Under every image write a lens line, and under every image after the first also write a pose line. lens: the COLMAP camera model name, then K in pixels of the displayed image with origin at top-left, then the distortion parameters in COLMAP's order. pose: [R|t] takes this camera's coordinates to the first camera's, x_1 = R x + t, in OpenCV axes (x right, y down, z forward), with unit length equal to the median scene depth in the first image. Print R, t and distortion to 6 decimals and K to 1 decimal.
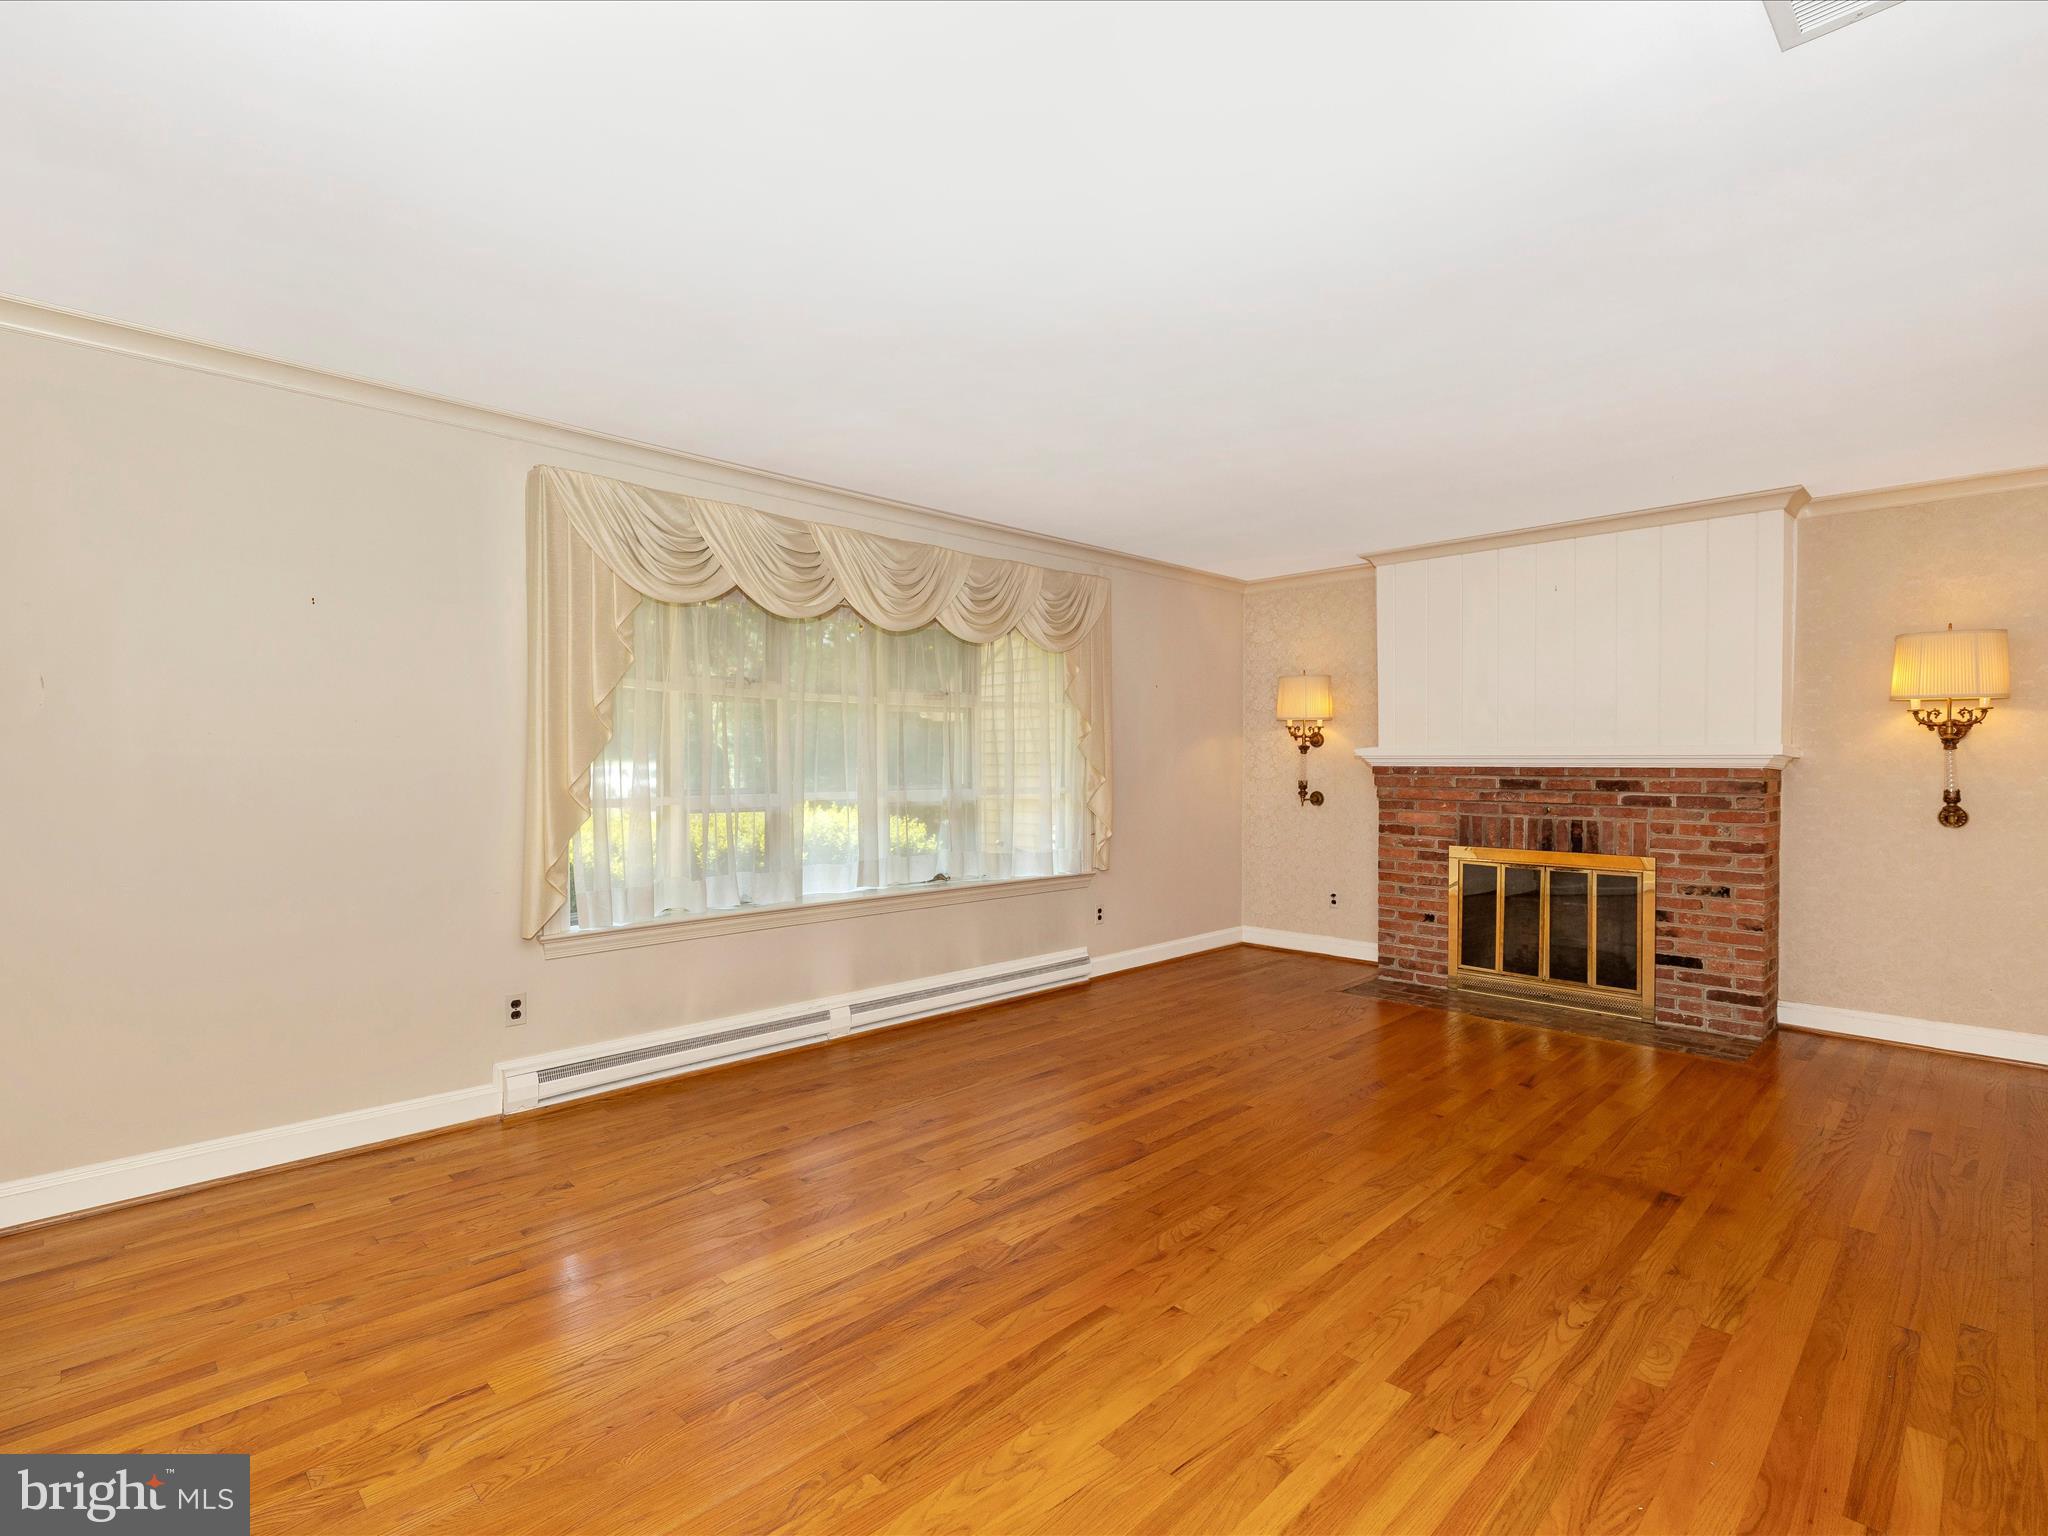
lens RADIAL K [[985.2, 0, 1008.6], [0, 985.2, 766.1], [0, 0, 1]] dist [-0.001448, -0.001086]
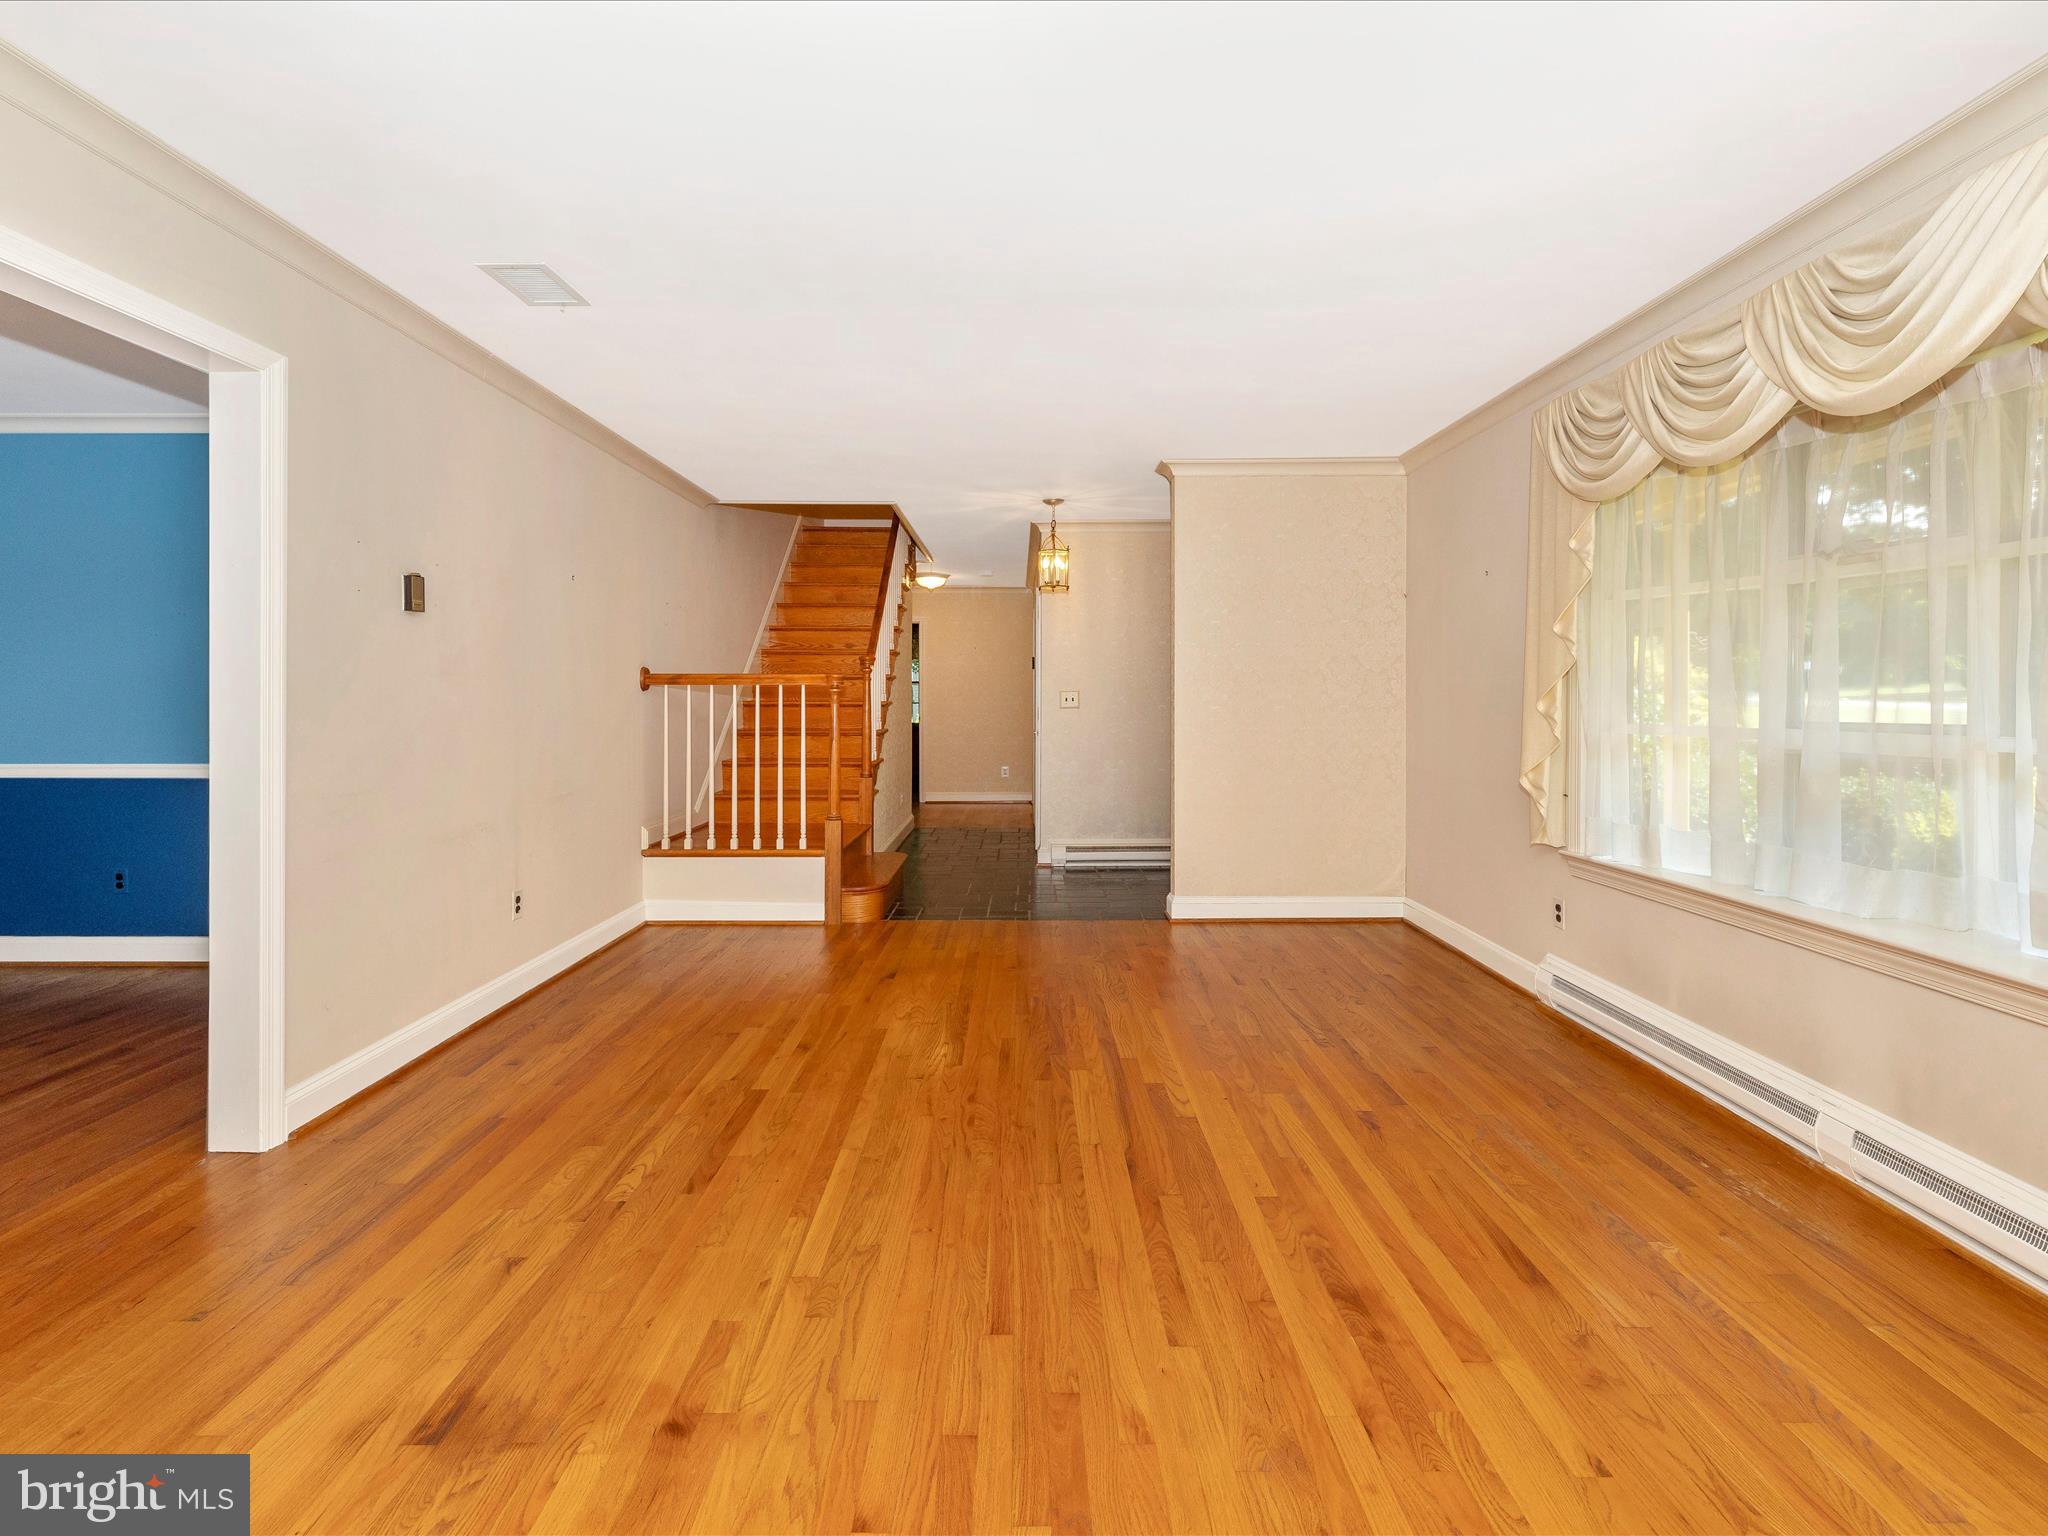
lens RADIAL K [[986.6, 0, 1020.5], [0, 986.6, 692.6], [0, 0, 1]] dist [-0.000309, 0.000337]
pose [[-0.697001, -0.002804, -0.717064, 0.512267], [-0.003724, 0.999993, -0.000291, 0.006711], [0.717060, 0.002467, -0.697007, 0.994163]]
